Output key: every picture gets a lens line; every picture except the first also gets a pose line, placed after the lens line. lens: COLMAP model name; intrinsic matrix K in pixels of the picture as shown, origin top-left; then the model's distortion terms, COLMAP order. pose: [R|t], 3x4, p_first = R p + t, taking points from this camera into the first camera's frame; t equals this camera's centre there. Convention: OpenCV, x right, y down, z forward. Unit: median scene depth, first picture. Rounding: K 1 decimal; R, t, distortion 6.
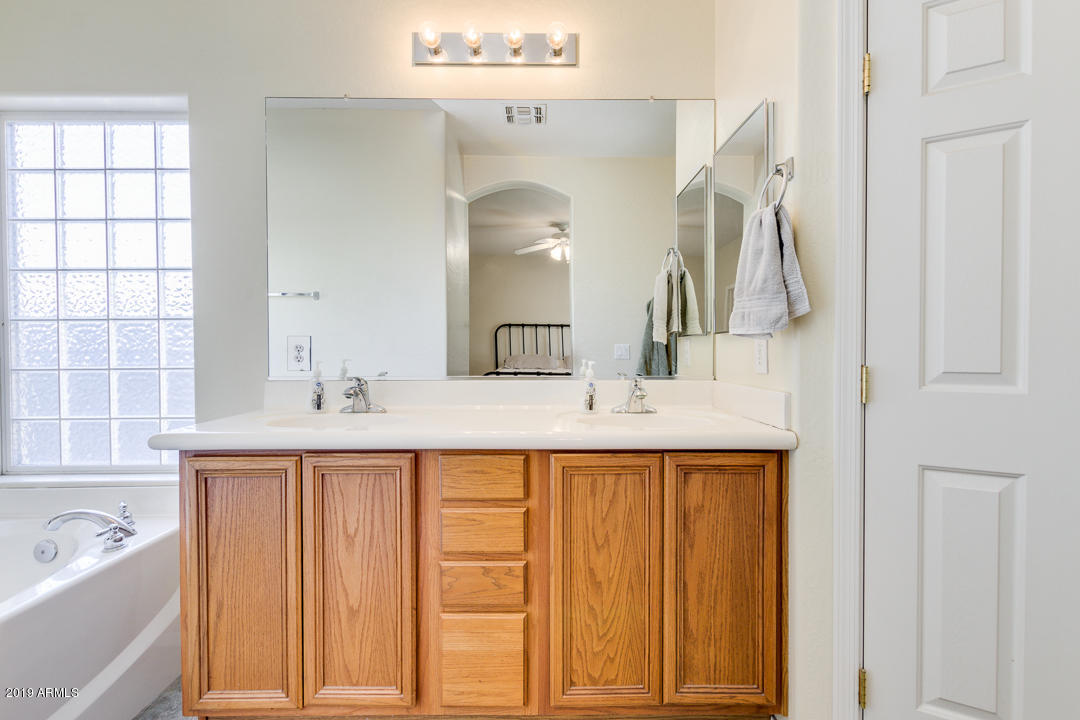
lens RADIAL K [[492.2, 0, 540.0], [0, 492.2, 357.1], [0, 0, 1]] dist [-0.000381, -0.000474]
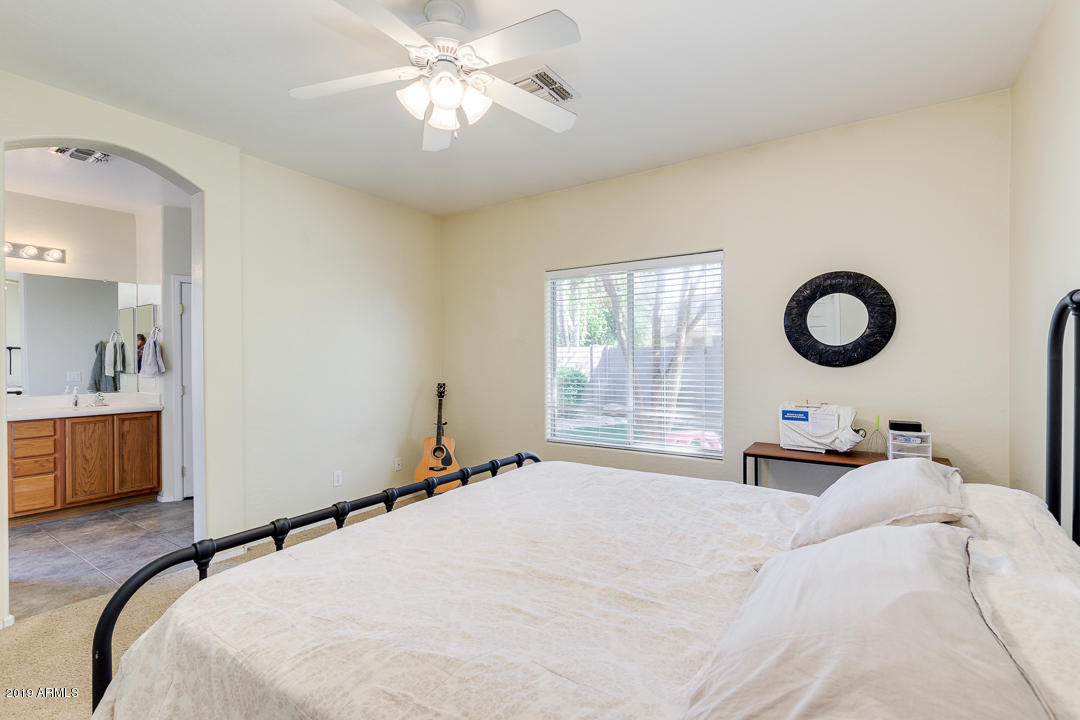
lens RADIAL K [[492.2, 0, 540.0], [0, 492.2, 357.1], [0, 0, 1]] dist [-0.000381, -0.000474]
pose [[0.564164, -0.003622, 0.825655, -0.817456], [0.016494, 0.999840, -0.006884, -0.113080], [-0.825498, 0.017502, 0.564134, -3.071191]]
